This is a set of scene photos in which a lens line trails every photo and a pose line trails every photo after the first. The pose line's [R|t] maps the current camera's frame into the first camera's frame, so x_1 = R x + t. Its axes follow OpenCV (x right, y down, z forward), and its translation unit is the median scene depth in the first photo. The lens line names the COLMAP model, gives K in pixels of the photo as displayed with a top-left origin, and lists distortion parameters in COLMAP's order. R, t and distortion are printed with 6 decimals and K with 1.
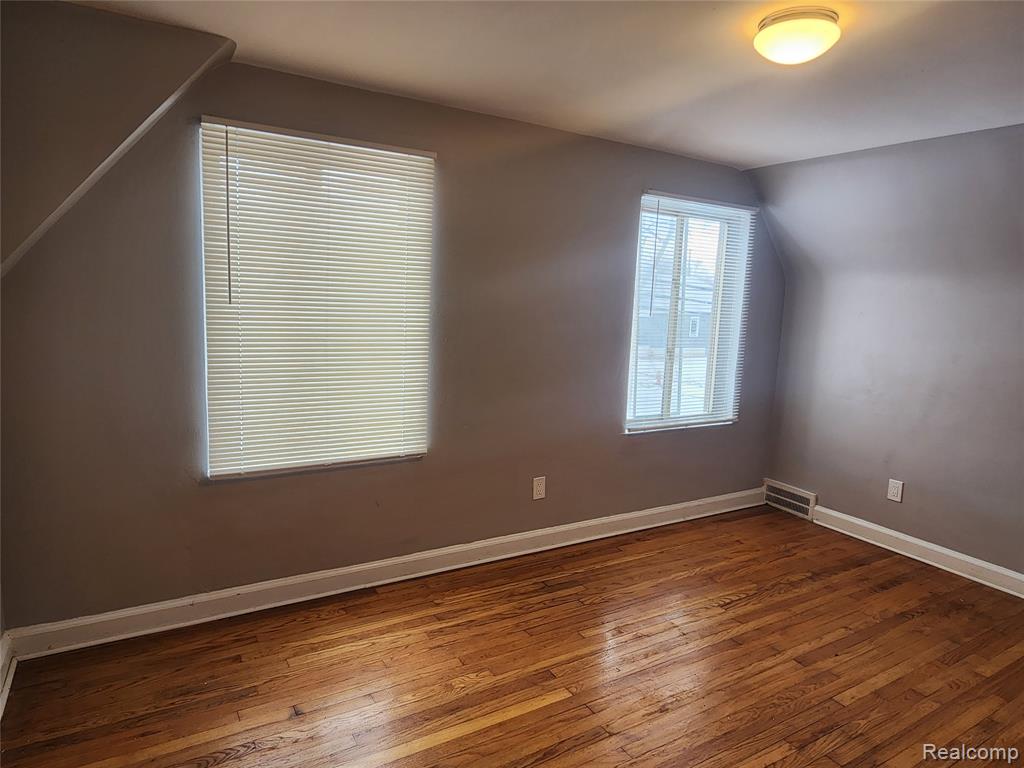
lens RADIAL K [[626.4, 0, 509.9], [0, 626.4, 383.8], [0, 0, 1]] dist [0.001746, -0.003984]
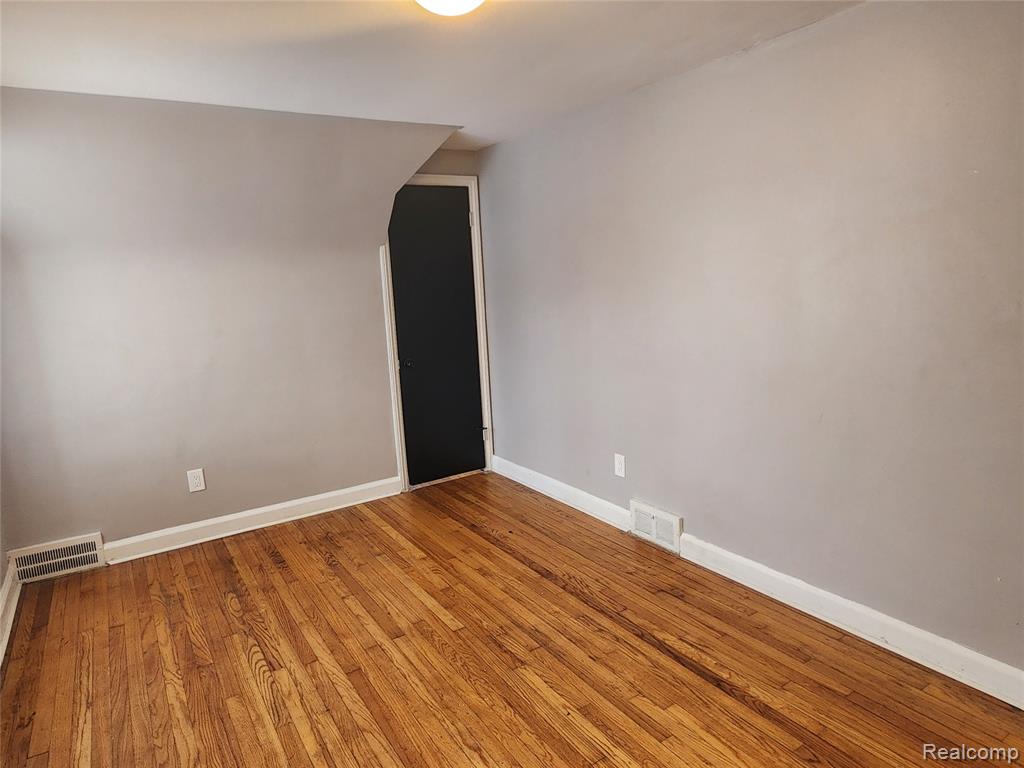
lens RADIAL K [[626.4, 0, 510.2], [0, 626.4, 384.4], [0, 0, 1]] dist [0.001746, -0.003984]
pose [[-0.028824, -0.216165, 0.975931, -0.313246], [0.199116, 0.955529, 0.217526, -0.085223], [-0.979552, 0.200594, 0.015499, 0.546595]]
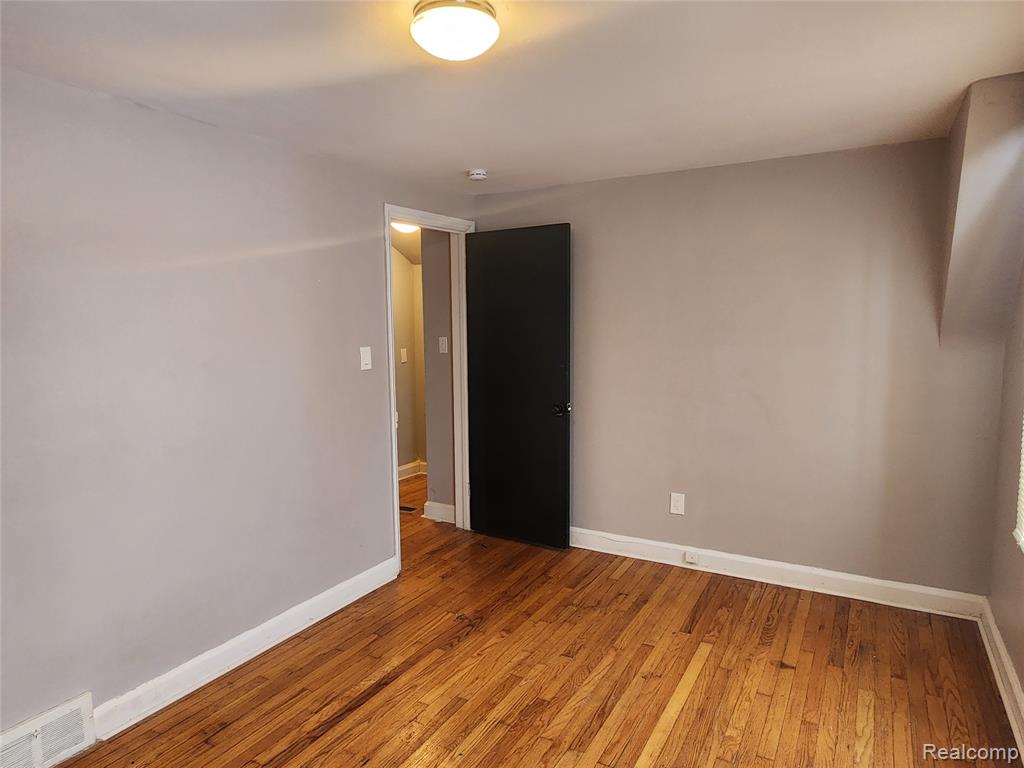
lens RADIAL K [[626.4, 0, 512.9], [0, 626.4, 384.1], [0, 0, 1]] dist [0.001746, -0.003984]
pose [[-0.877902, 0.020601, -0.478396, 0.443591], [-0.095288, 0.971576, 0.216701, -0.136362], [0.469263, 0.235828, -0.850986, 1.027779]]
